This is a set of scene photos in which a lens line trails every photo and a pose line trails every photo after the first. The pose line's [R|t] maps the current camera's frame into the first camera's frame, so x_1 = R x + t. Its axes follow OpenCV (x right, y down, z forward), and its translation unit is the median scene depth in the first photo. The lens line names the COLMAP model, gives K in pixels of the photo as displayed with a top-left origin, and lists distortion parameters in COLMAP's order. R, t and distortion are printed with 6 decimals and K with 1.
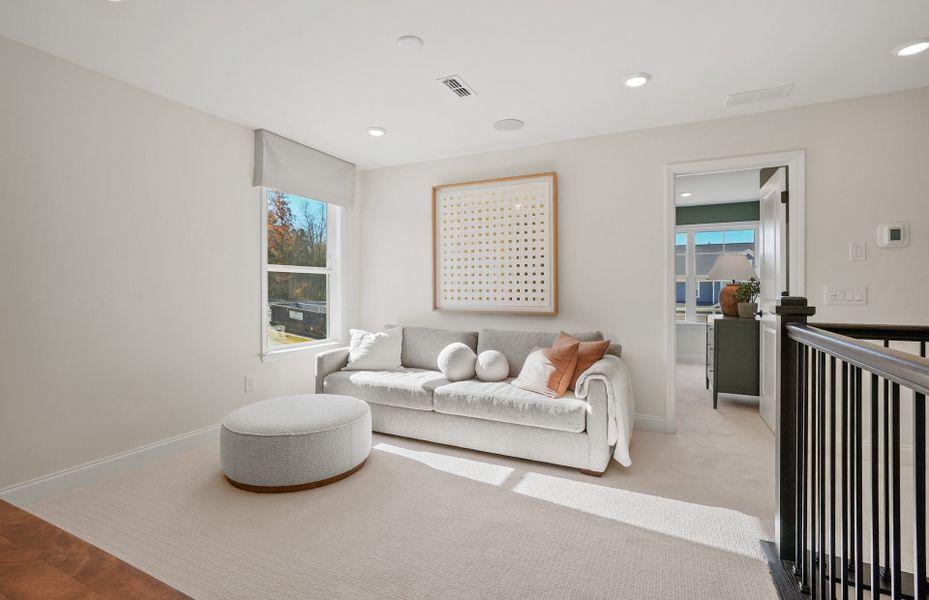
lens RADIAL K [[439.3, 0, 462.7], [0, 439.3, 290.9], [0, 0, 1]] dist [-0.015396, 0.001099]
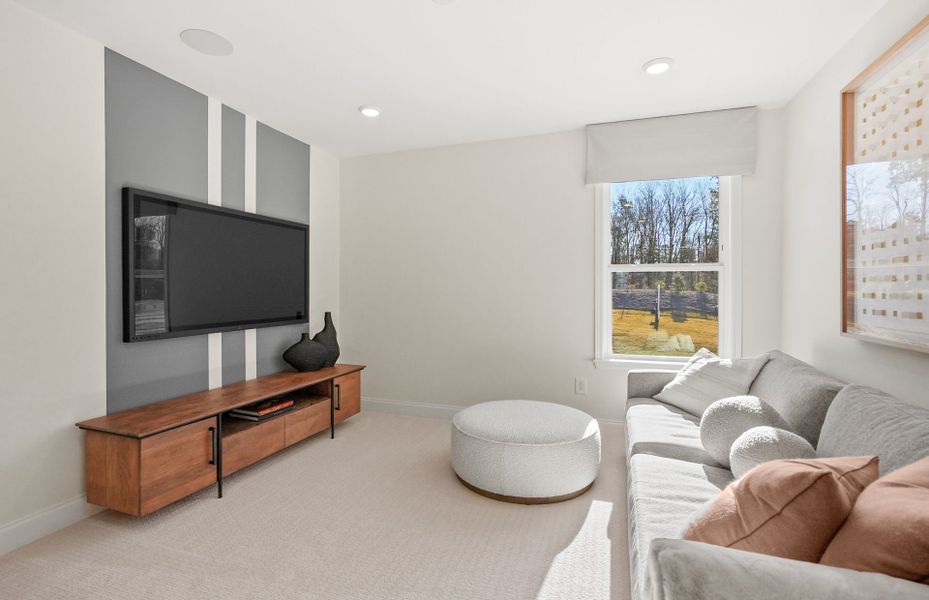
lens RADIAL K [[439.3, 0, 464.4], [0, 439.3, 294.0], [0, 0, 1]] dist [-0.015396, 0.001099]
pose [[0.130733, 0.011510, -0.991351, 0.431765], [-0.008881, 0.999906, 0.010438, -0.004926], [0.991378, 0.007440, 0.130823, 0.572053]]
